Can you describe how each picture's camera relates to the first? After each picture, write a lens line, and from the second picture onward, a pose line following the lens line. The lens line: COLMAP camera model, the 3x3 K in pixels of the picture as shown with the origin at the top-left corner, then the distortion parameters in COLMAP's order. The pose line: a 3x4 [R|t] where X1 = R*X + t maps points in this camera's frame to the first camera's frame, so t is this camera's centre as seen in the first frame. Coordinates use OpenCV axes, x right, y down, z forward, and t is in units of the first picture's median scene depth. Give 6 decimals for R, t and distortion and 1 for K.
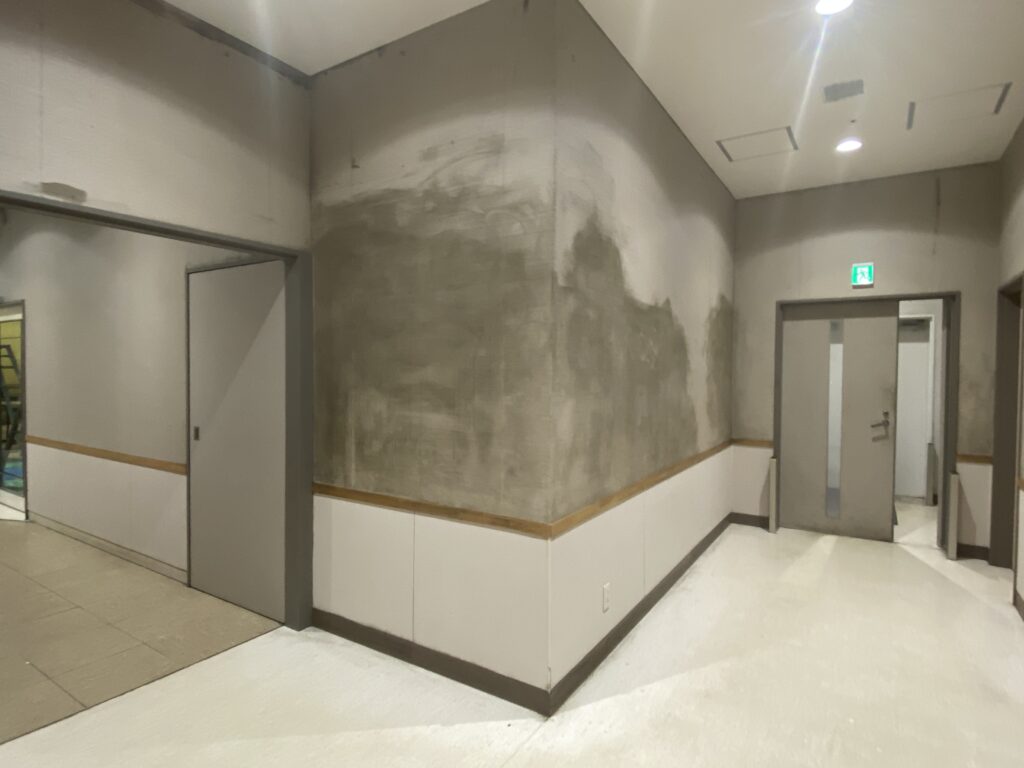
lens RADIAL K [[584.8, 0, 512.0], [0, 584.8, 384.0], [0, 0, 1]] dist [-0.002965, -0.001405]
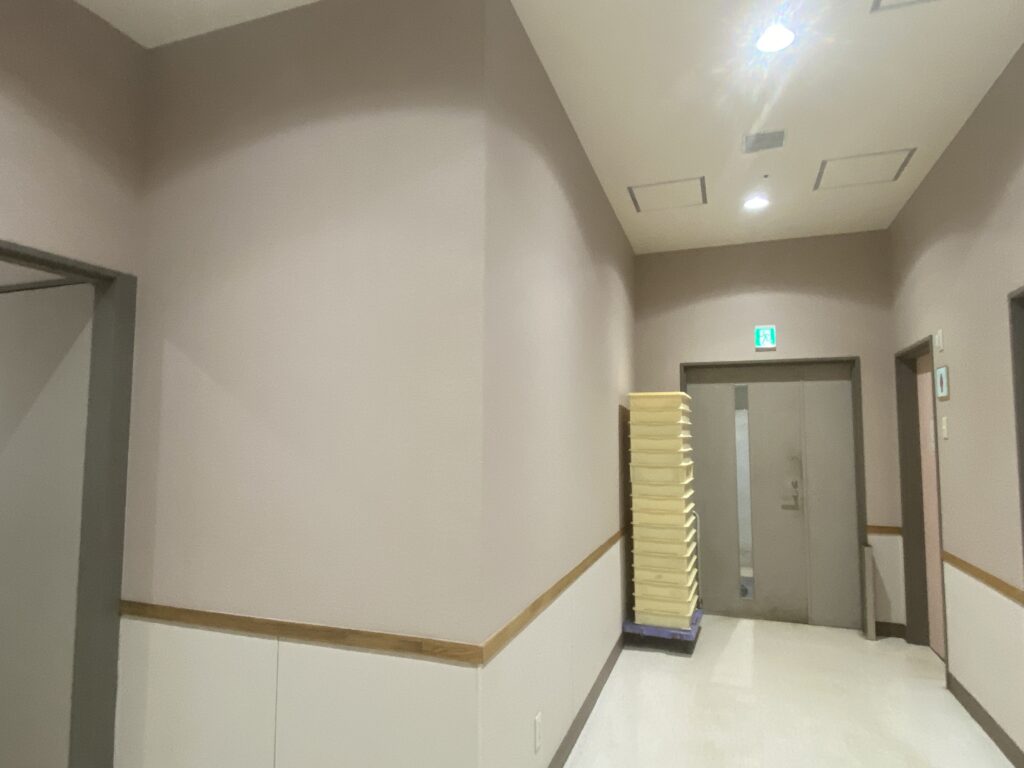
lens RADIAL K [[639.9, 0, 512.0], [0, 639.9, 384.0], [0, 0, 1]] dist [0.002588, -0.001238]
pose [[0.973954, 0.015316, 0.226227, -0.046057], [0.010026, 0.993831, -0.110451, 0.000914], [-0.226523, 0.109843, 0.967792, 0.093405]]
